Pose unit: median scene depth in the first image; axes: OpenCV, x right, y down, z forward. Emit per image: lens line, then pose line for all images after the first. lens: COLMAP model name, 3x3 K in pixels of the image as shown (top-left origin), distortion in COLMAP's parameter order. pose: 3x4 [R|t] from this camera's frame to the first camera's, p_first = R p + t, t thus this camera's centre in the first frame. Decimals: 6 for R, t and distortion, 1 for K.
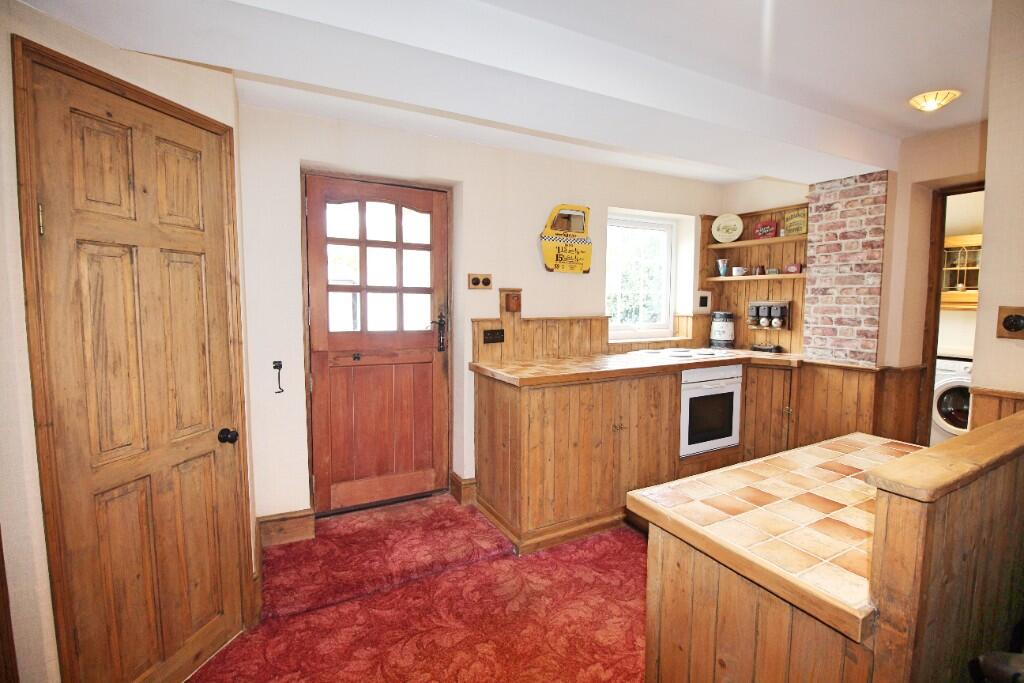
lens RADIAL K [[471.9, 0, 509.2], [0, 471.9, 337.9], [0, 0, 1]] dist [-0.012249, -0.001421]
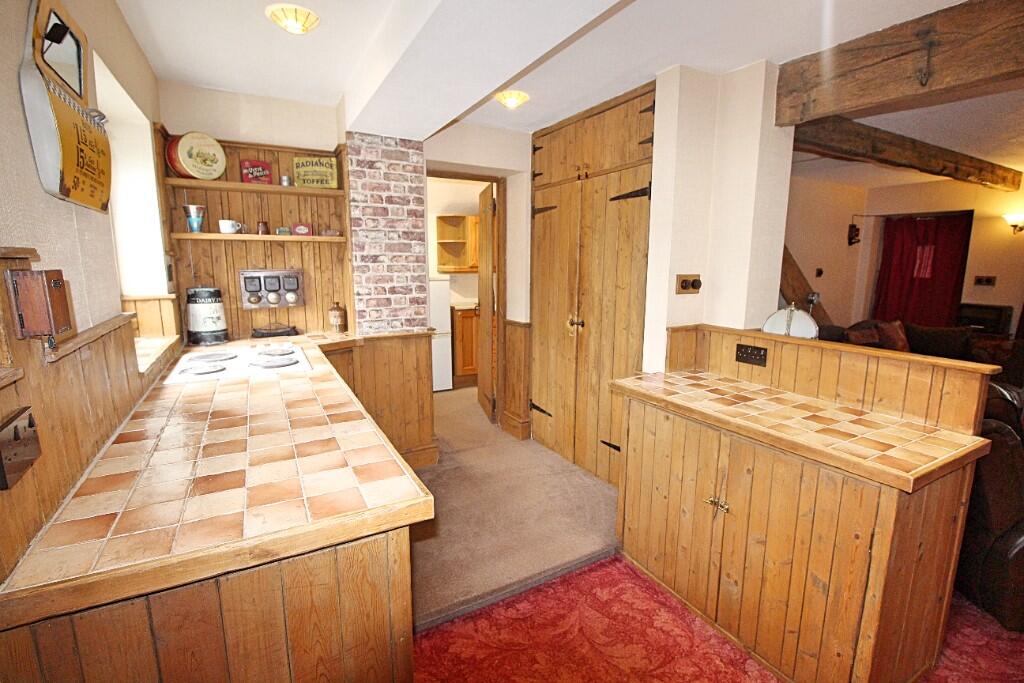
lens RADIAL K [[471.9, 0, 512.2], [0, 471.9, 340.9], [0, 0, 1]] dist [-0.012249, -0.001421]
pose [[-0.016806, -0.169008, 0.985471, -0.269775], [0.077865, 0.982396, 0.169808, -0.077788], [-0.996822, 0.079588, -0.003350, 0.754470]]
